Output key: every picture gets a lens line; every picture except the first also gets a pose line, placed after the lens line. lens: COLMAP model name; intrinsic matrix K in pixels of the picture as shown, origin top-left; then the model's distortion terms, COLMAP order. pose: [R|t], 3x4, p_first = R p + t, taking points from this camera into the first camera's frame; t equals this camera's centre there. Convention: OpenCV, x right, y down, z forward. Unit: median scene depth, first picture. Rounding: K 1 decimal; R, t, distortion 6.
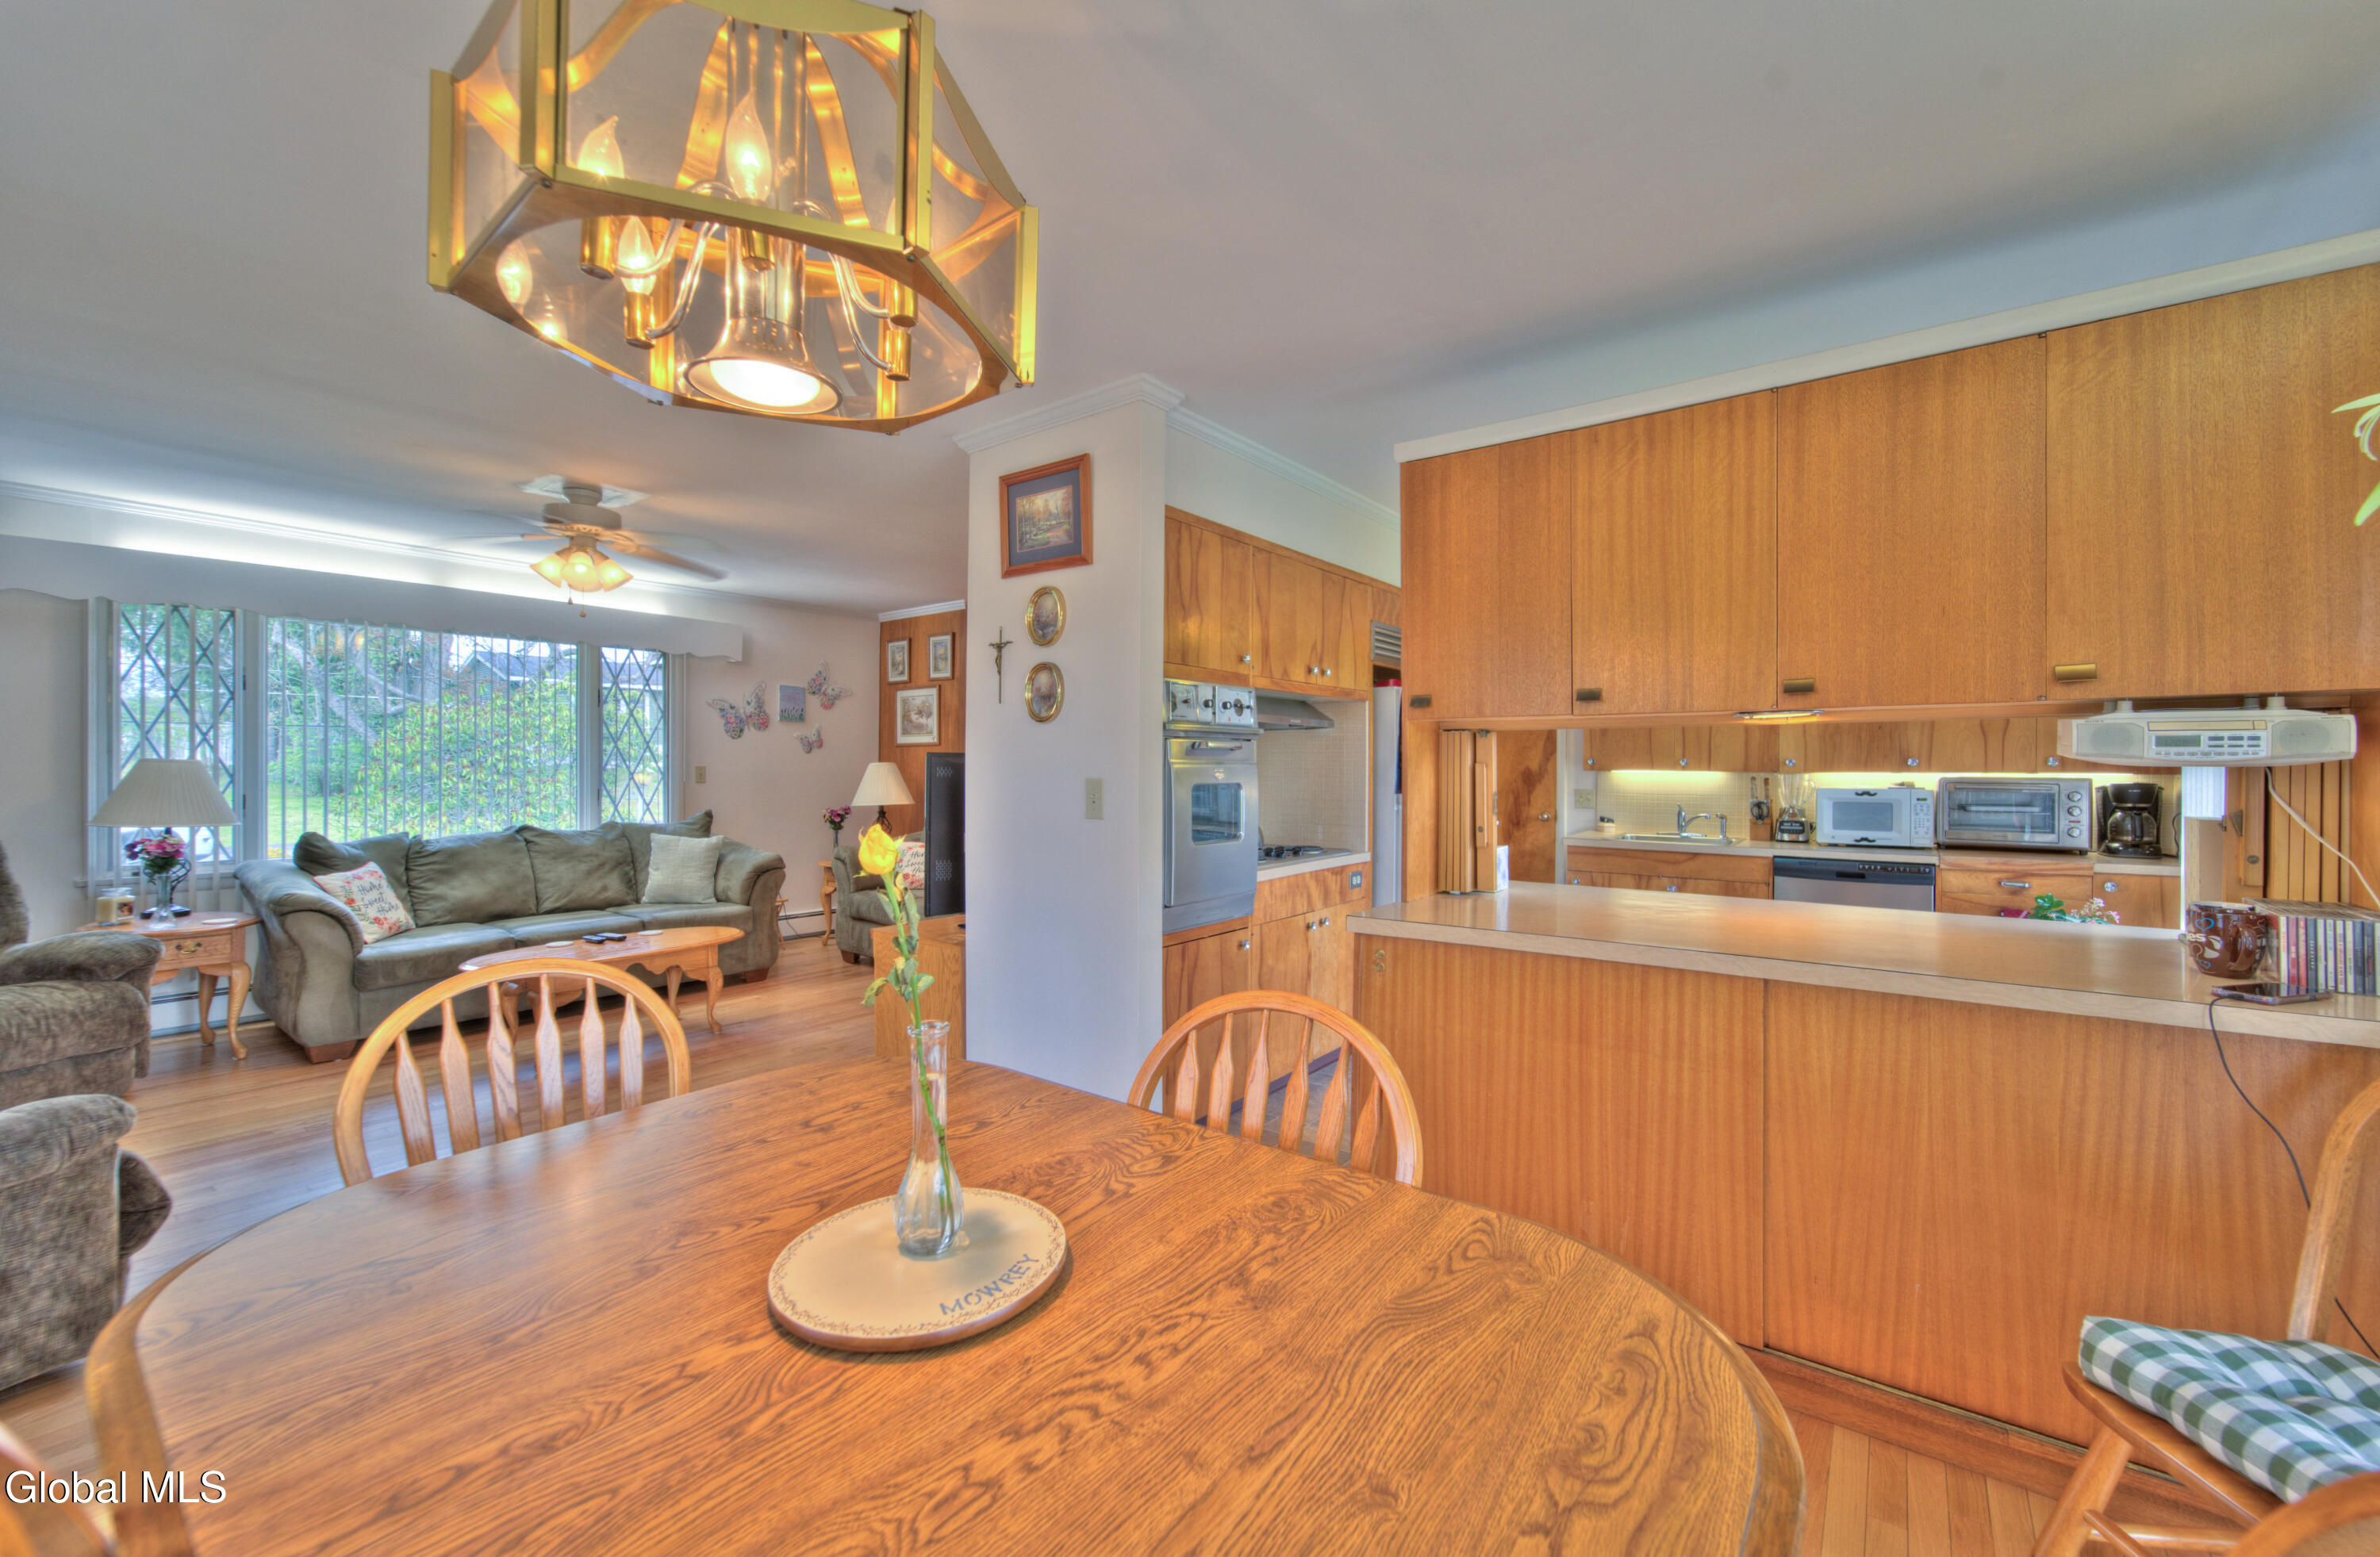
lens RADIAL K [[970.2, 0, 1254.0], [0, 970.2, 758.6], [0, 0, 1]] dist [-0.001022, -0.004229]
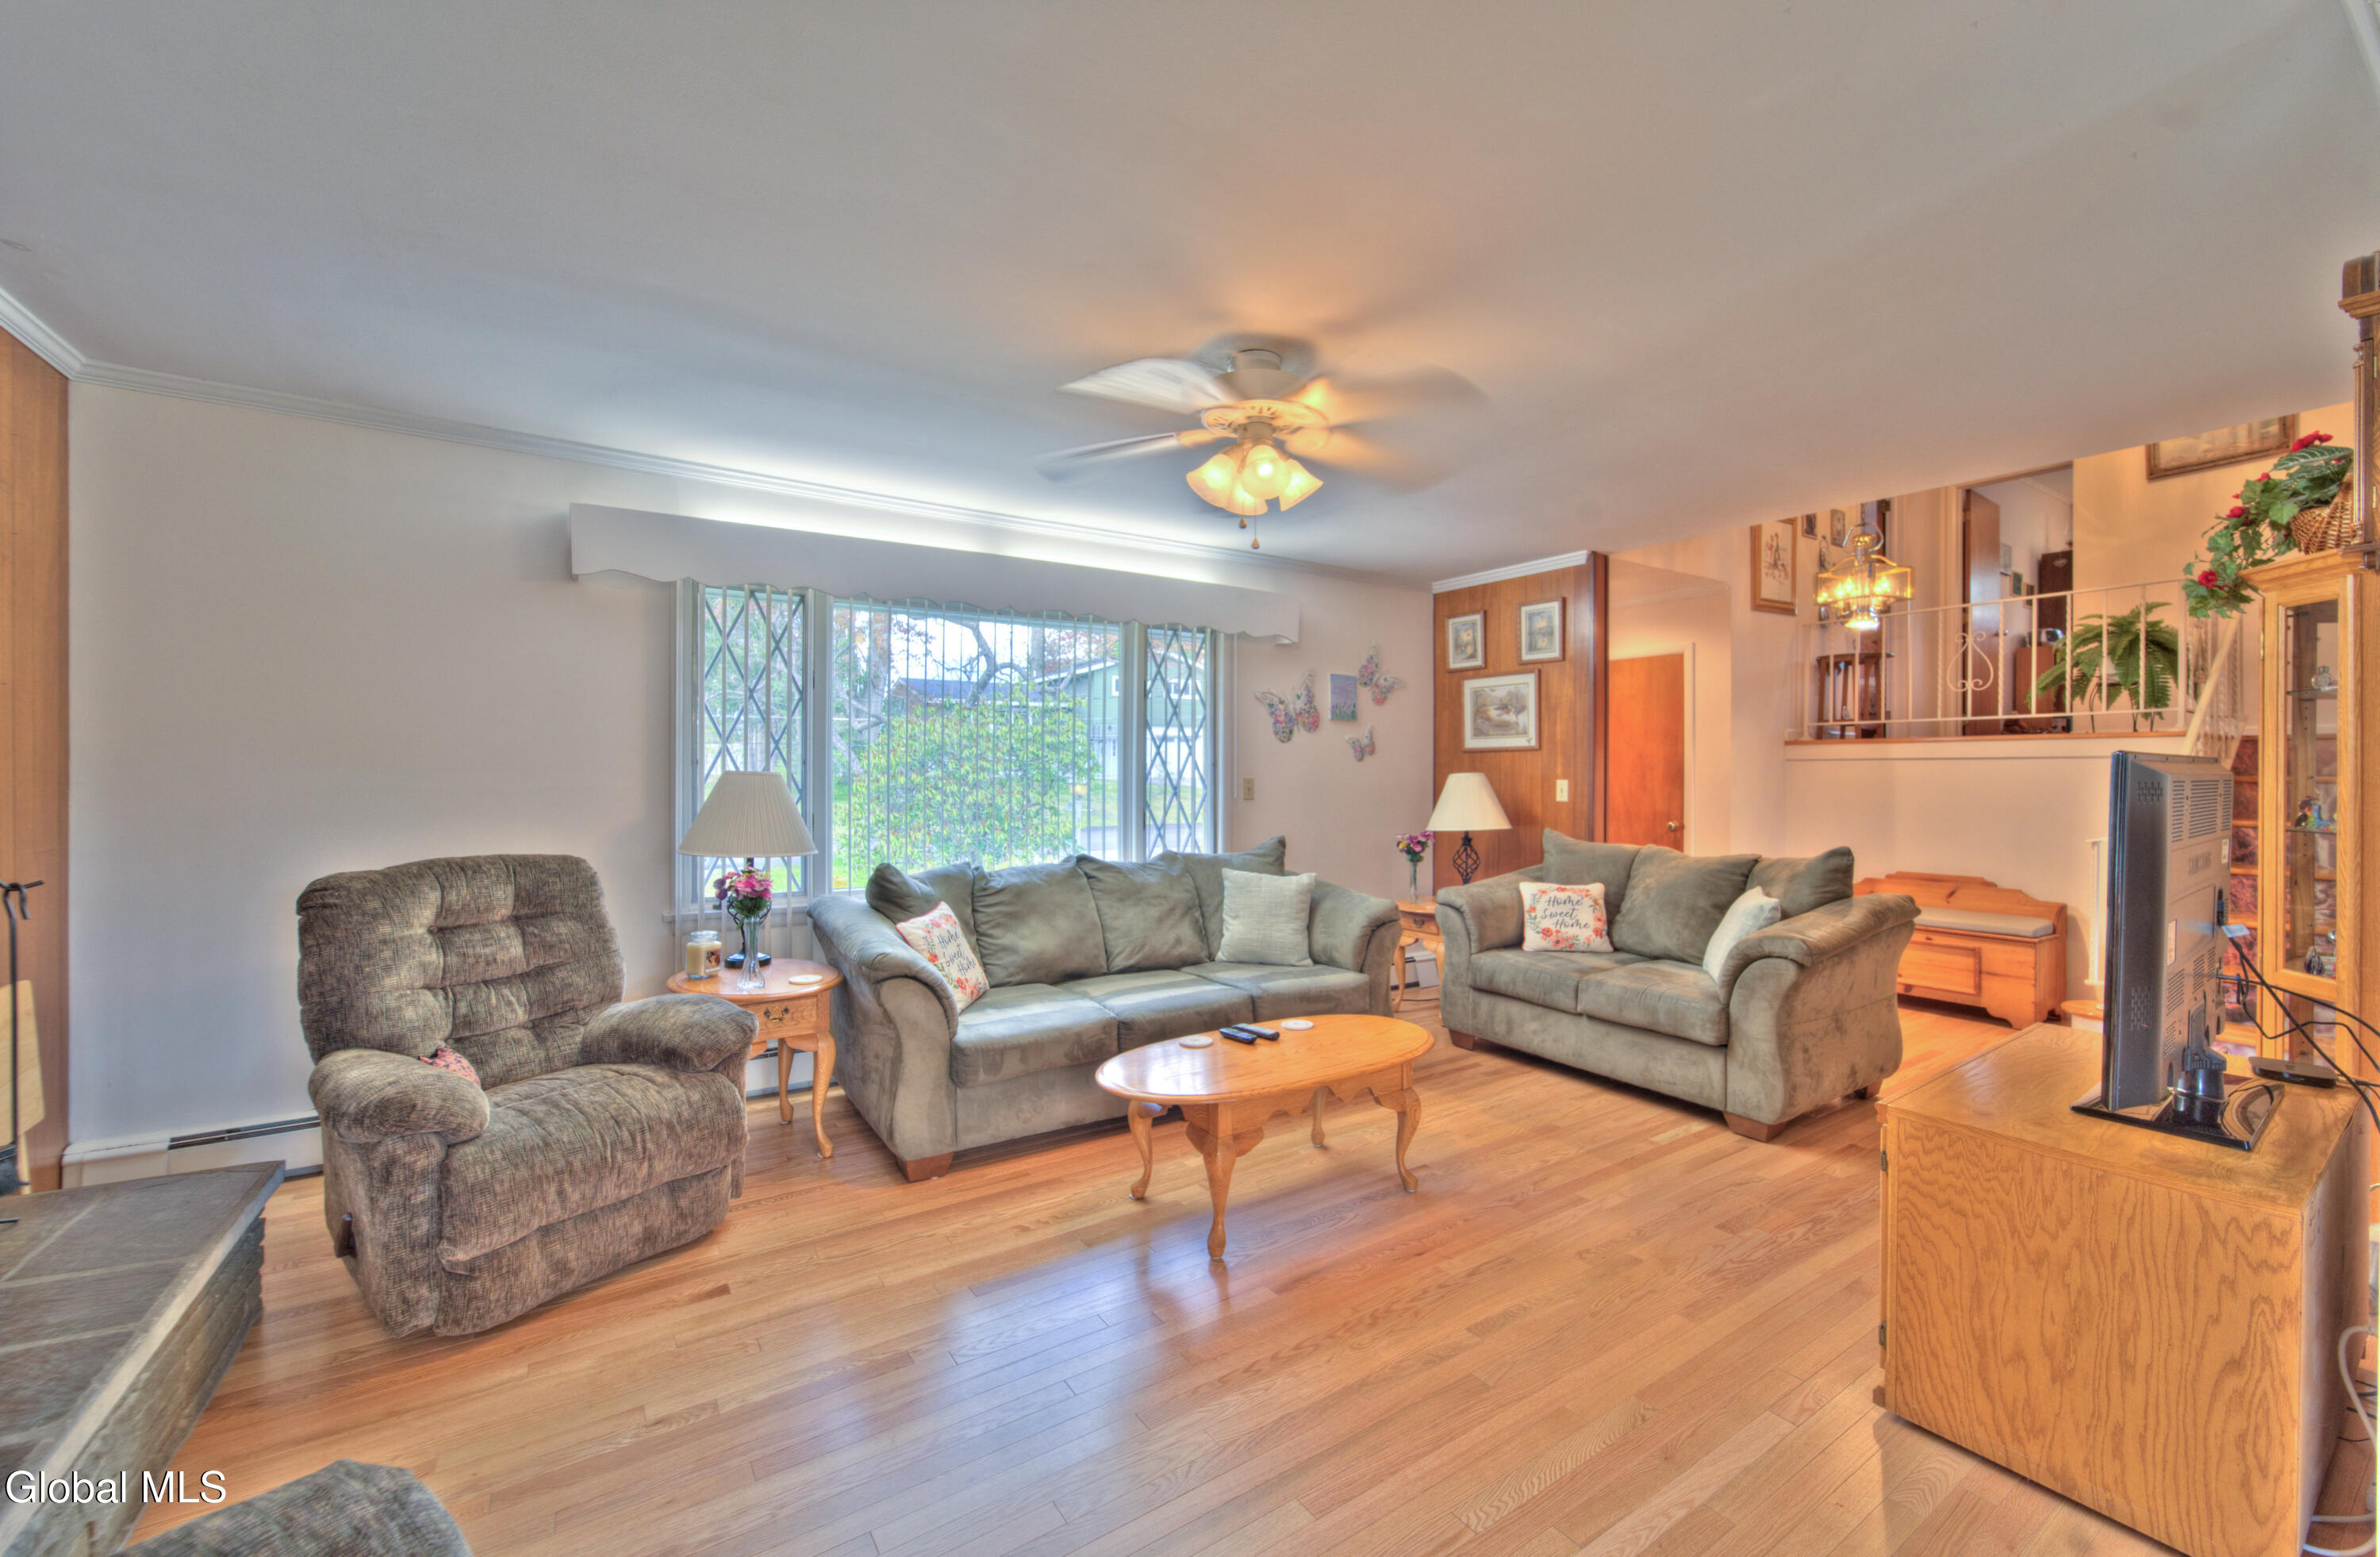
lens RADIAL K [[970.5, 0, 1208.3], [0, 970.5, 772.1], [0, 0, 1]] dist [-0.001022, -0.004229]
pose [[0.934912, -0.001383, -0.354876, -0.417553], [0.003200, 0.999985, 0.004534, -0.002836], [0.354864, -0.005374, 0.934903, 0.325343]]
